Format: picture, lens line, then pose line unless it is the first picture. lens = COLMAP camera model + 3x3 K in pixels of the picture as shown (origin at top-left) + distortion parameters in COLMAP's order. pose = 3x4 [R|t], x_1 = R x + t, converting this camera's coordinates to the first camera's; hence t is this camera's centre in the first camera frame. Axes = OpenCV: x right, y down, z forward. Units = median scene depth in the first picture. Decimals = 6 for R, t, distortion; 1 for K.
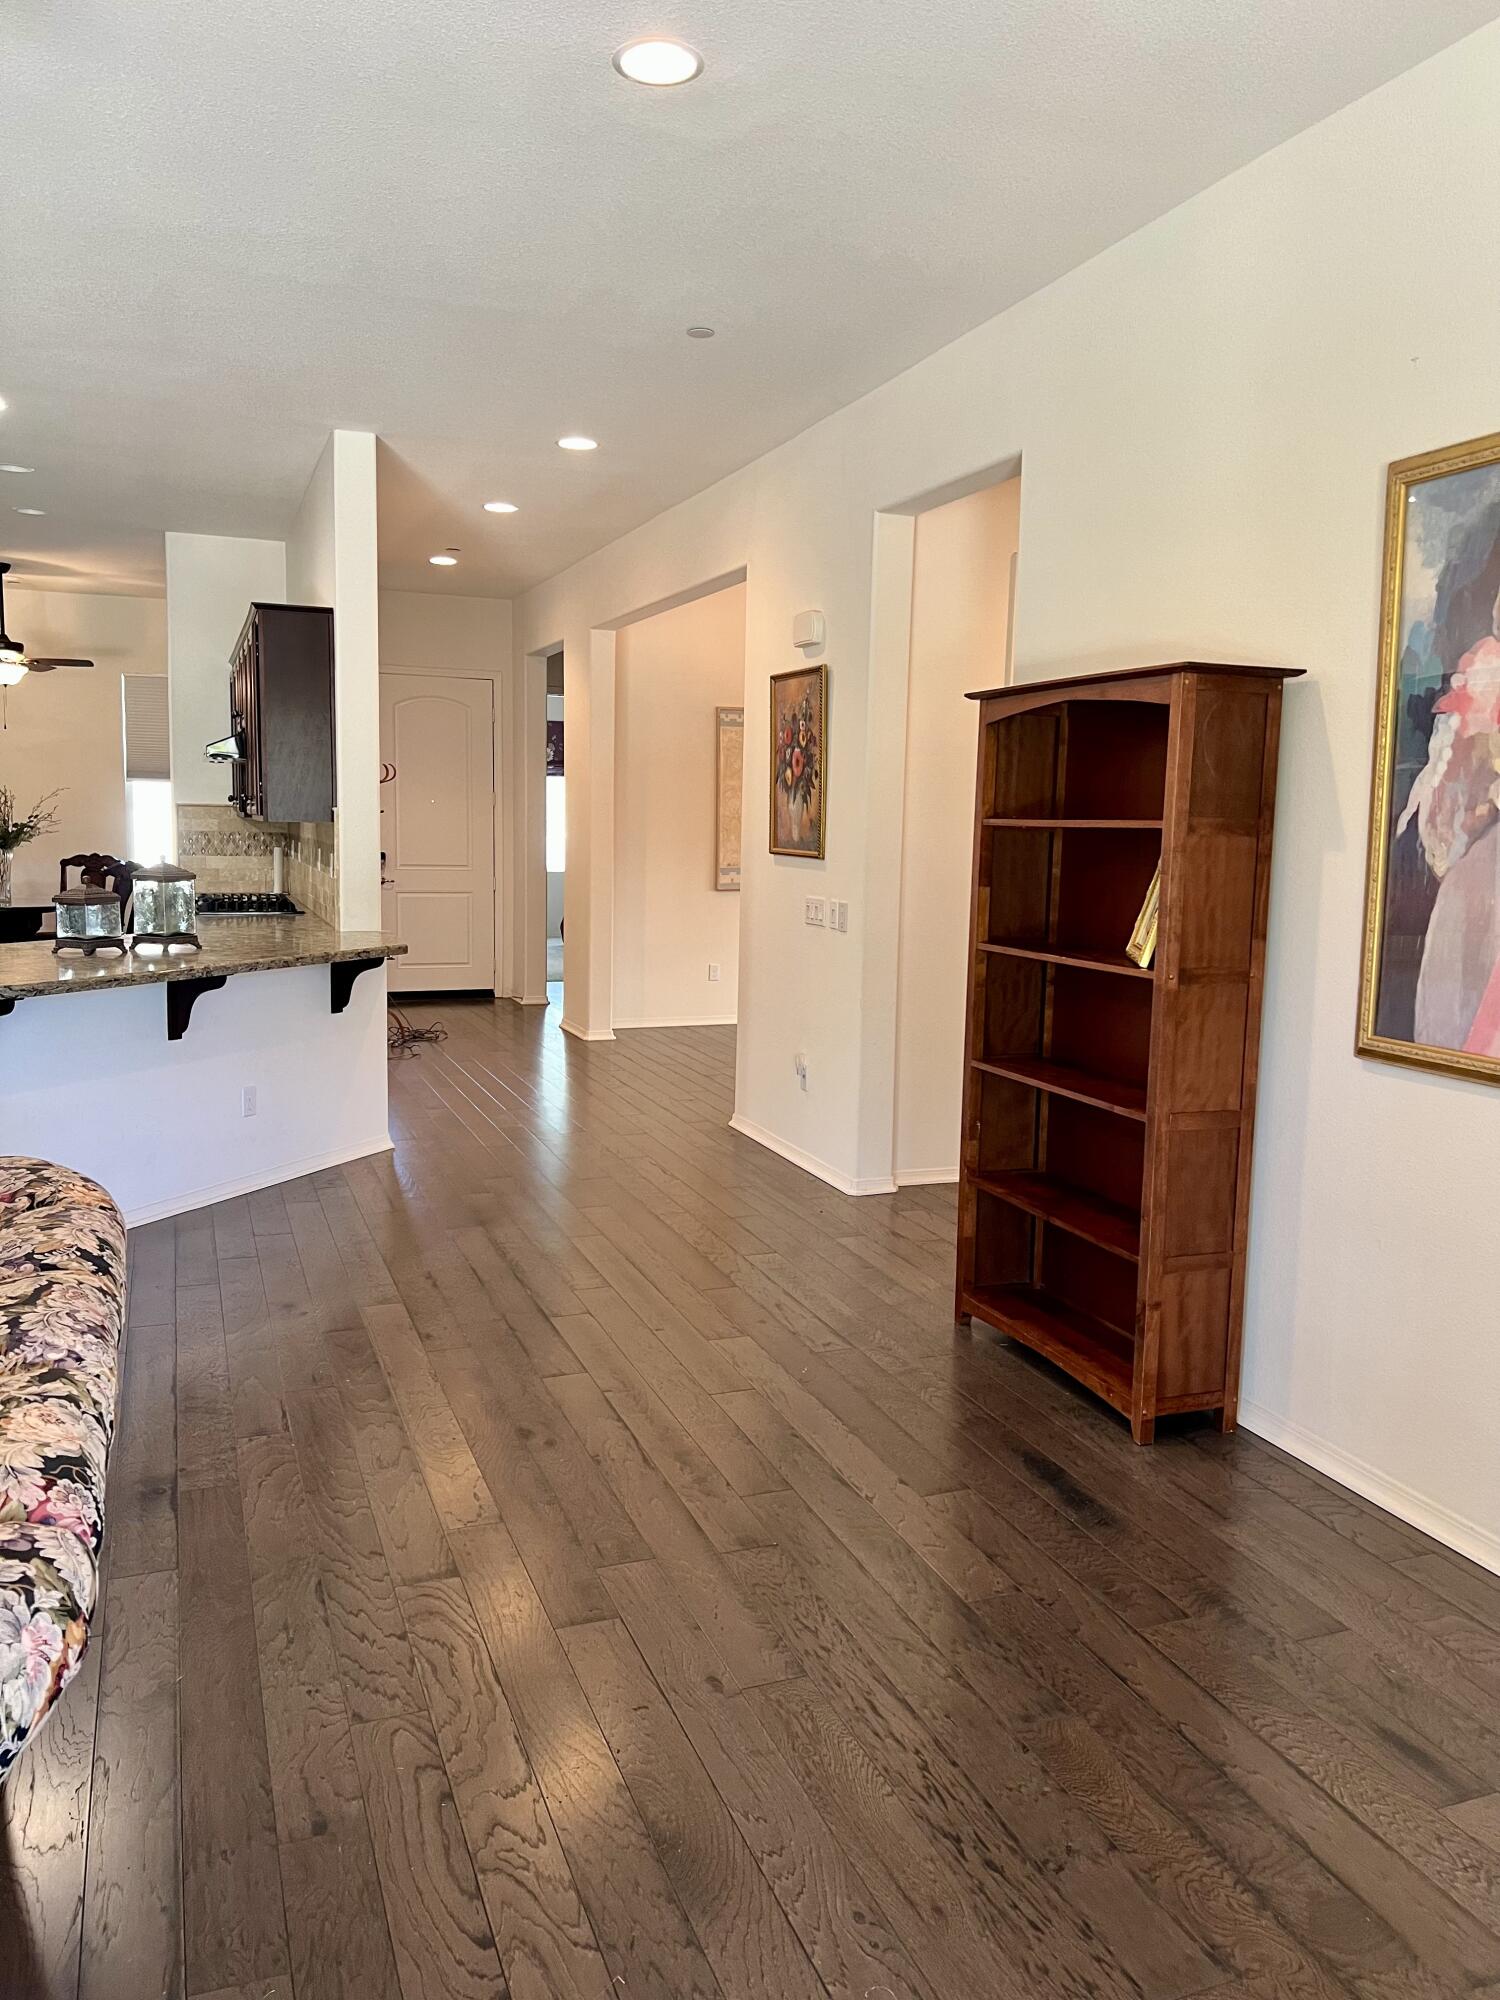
lens RADIAL K [[1508.5, 0, 750.7], [0, 1508.5, 992.8], [0, 0, 1]] dist [0.041588, -0.005983]
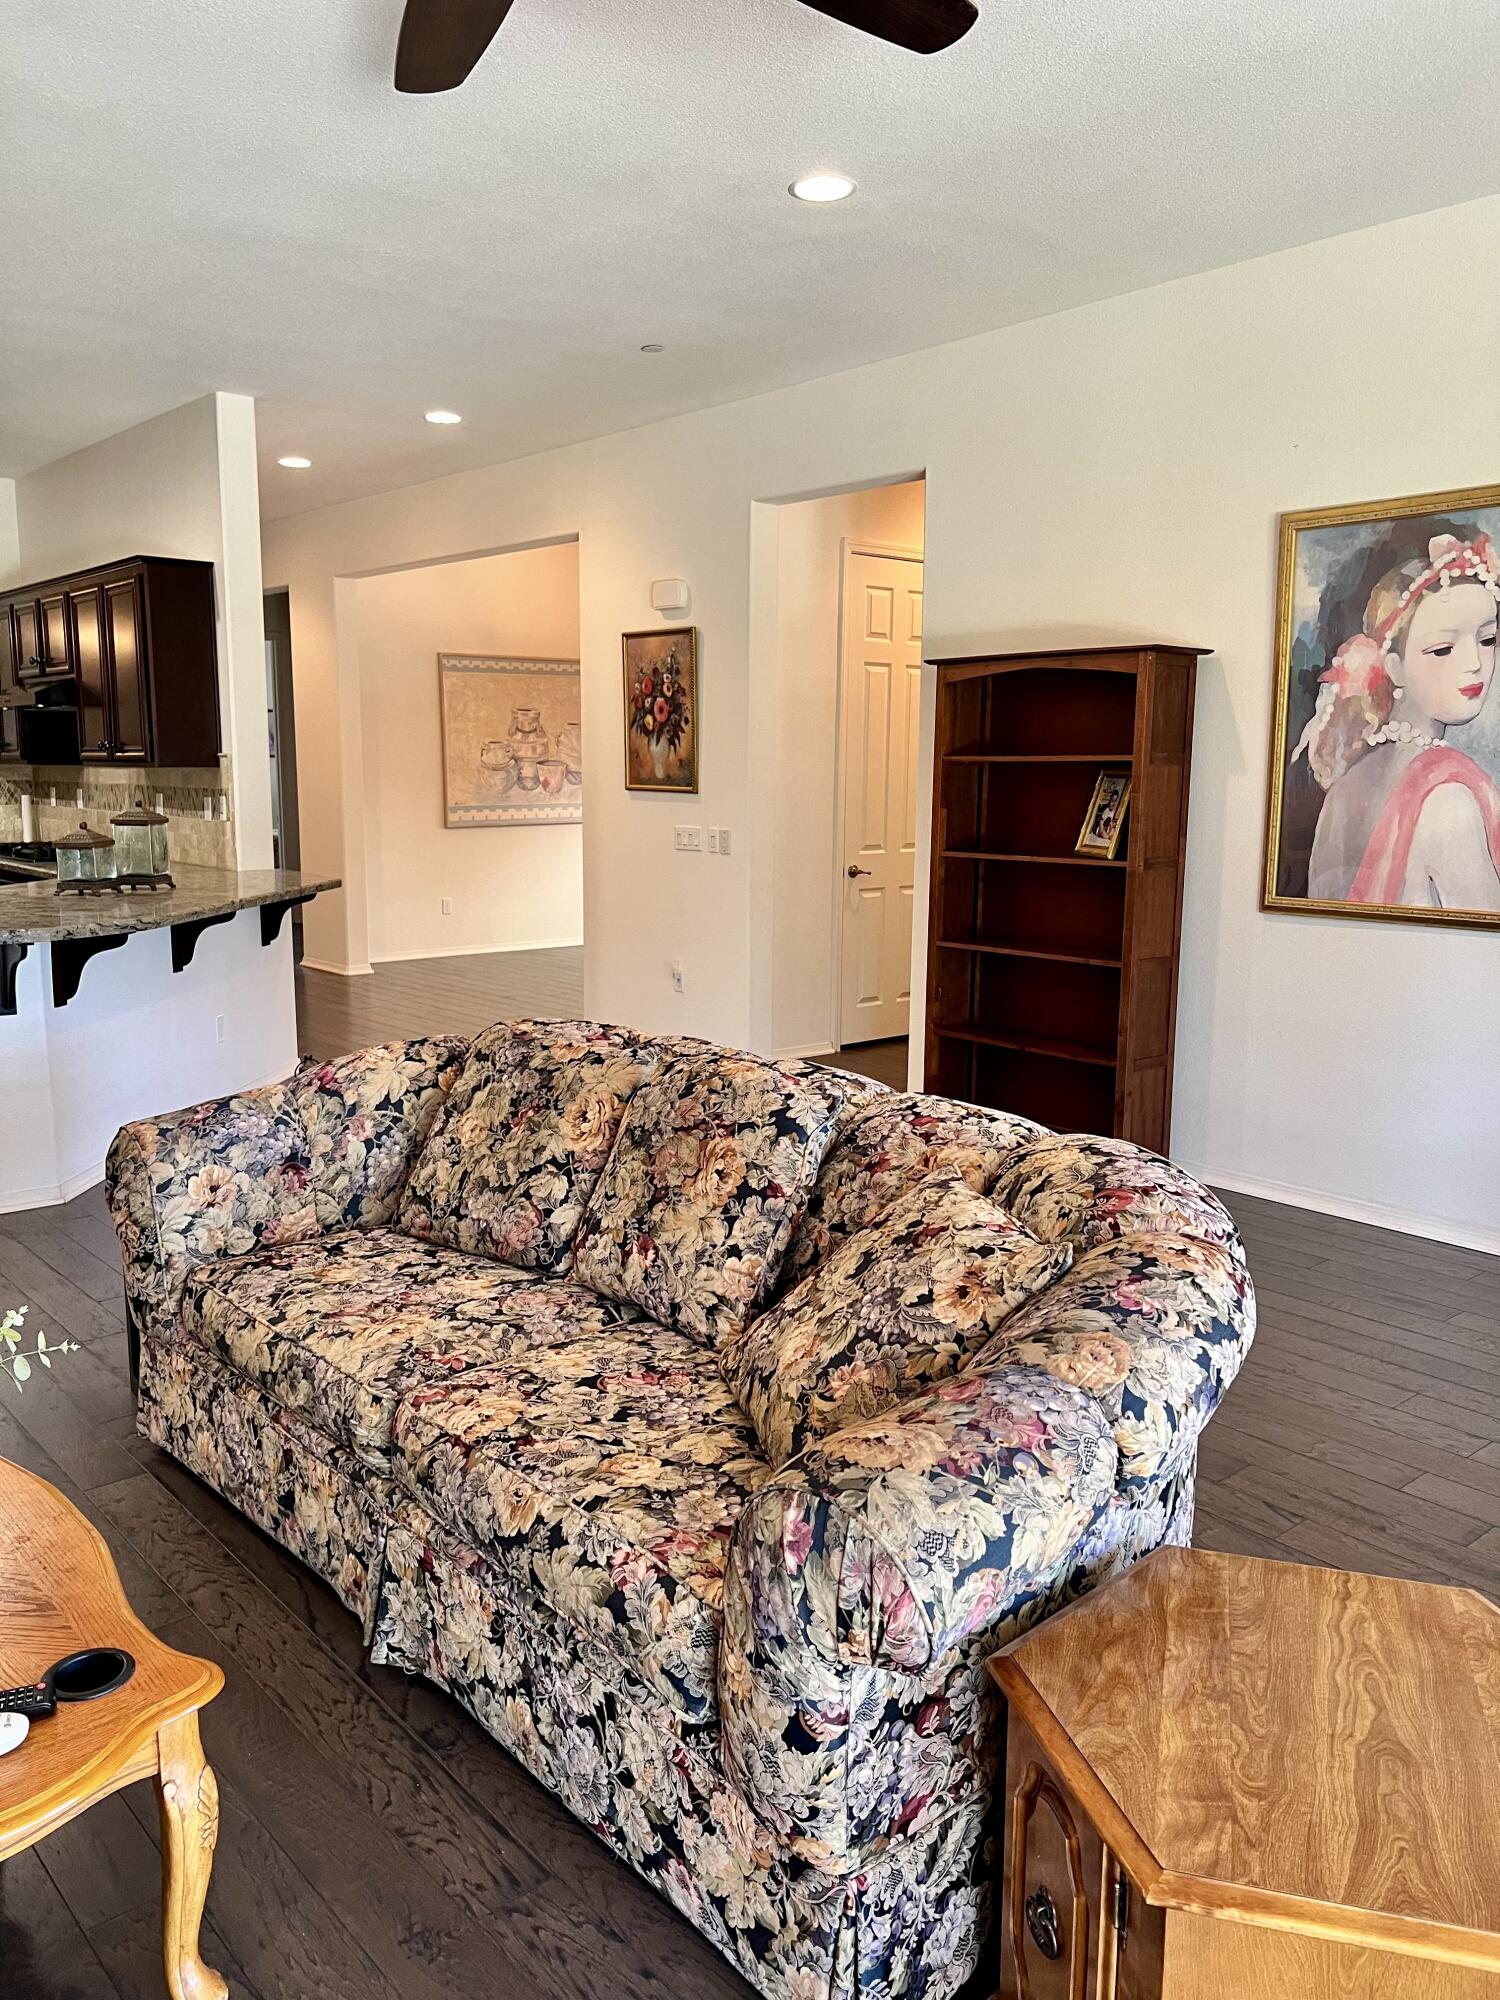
lens RADIAL K [[1508.5, 0, 752.7], [0, 1508.5, 1008.2], [0, 0, 1]] dist [0.041588, -0.005983]
pose [[0.942668, -0.068868, 0.326548, -0.520564], [0.052400, 0.996883, 0.058972, 0.020272], [-0.329592, -0.038479, 0.943339, -0.230354]]
